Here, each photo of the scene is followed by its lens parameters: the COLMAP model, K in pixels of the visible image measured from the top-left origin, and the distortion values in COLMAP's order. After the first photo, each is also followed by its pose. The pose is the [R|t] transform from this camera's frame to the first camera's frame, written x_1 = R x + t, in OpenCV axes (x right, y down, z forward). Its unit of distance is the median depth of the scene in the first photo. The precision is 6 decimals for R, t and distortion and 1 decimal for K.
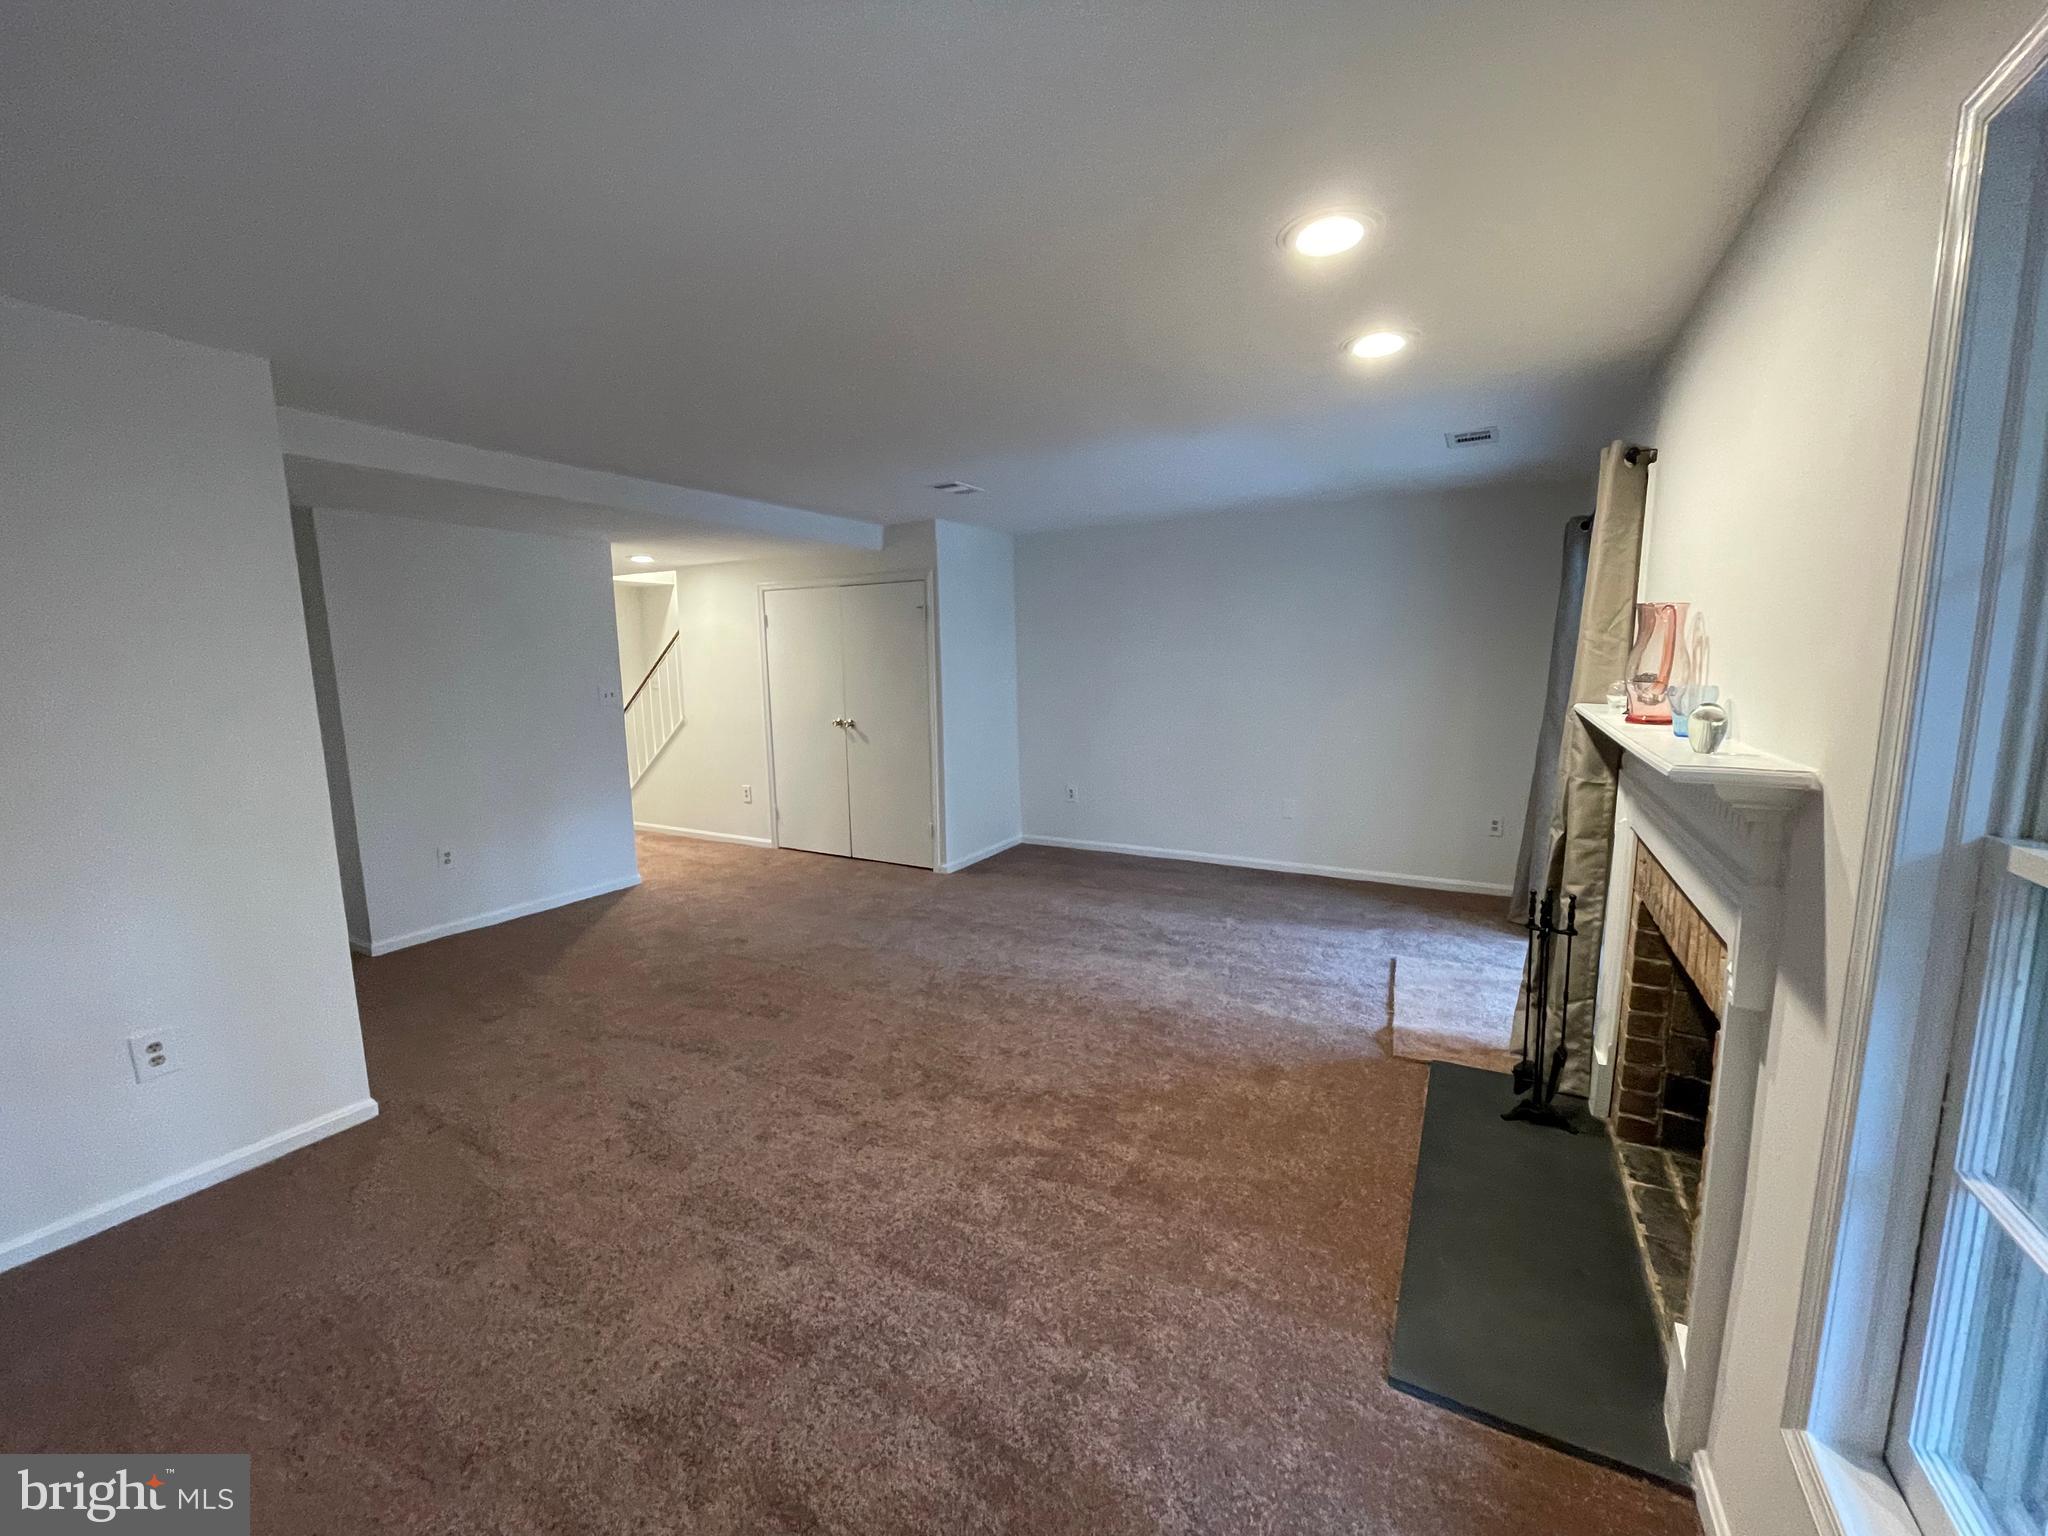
lens RADIAL K [[831.6, 0, 1020.5], [0, 831.6, 771.9], [0, 0, 1]] dist [-0.001874, -0.000320]
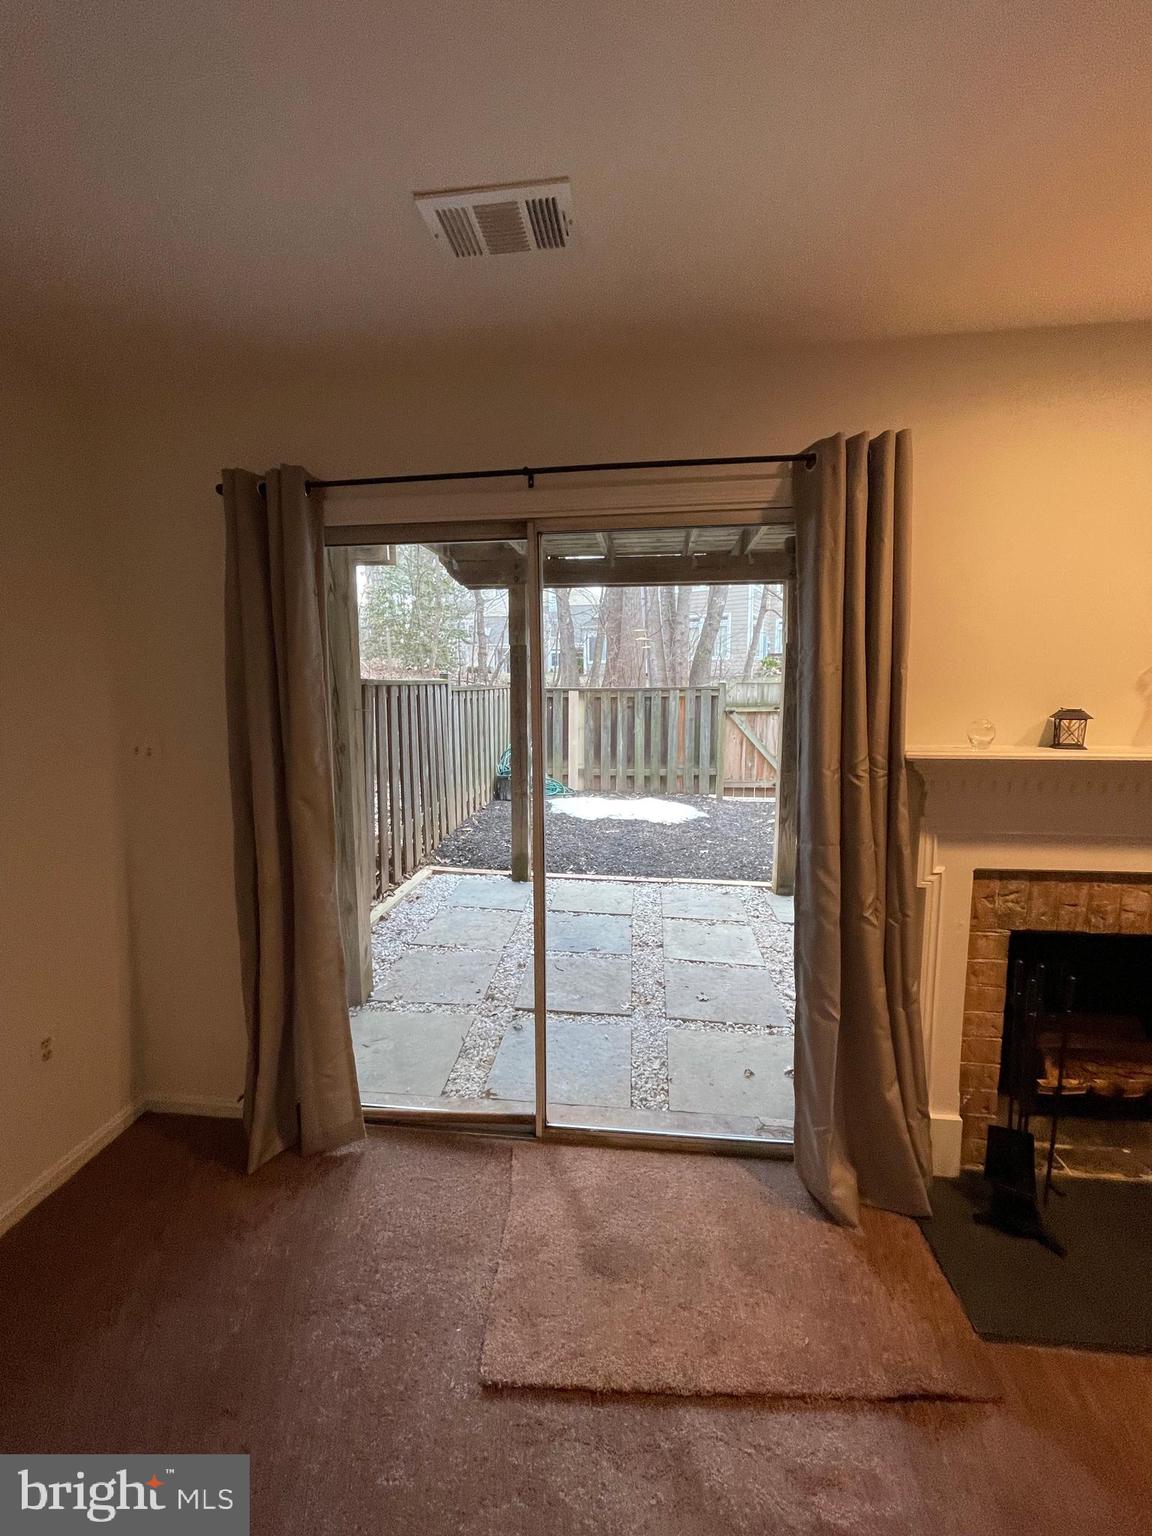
lens RADIAL K [[623.7, 0, 573.4], [0, 623.7, 763.9], [0, 0, 1]] dist [-0.001874, -0.000320]
pose [[-0.386954, -0.095258, 0.917165, 0.154147], [0.139397, 0.977175, 0.160303, -0.133958], [-0.911502, 0.189880, -0.364843, 0.957595]]
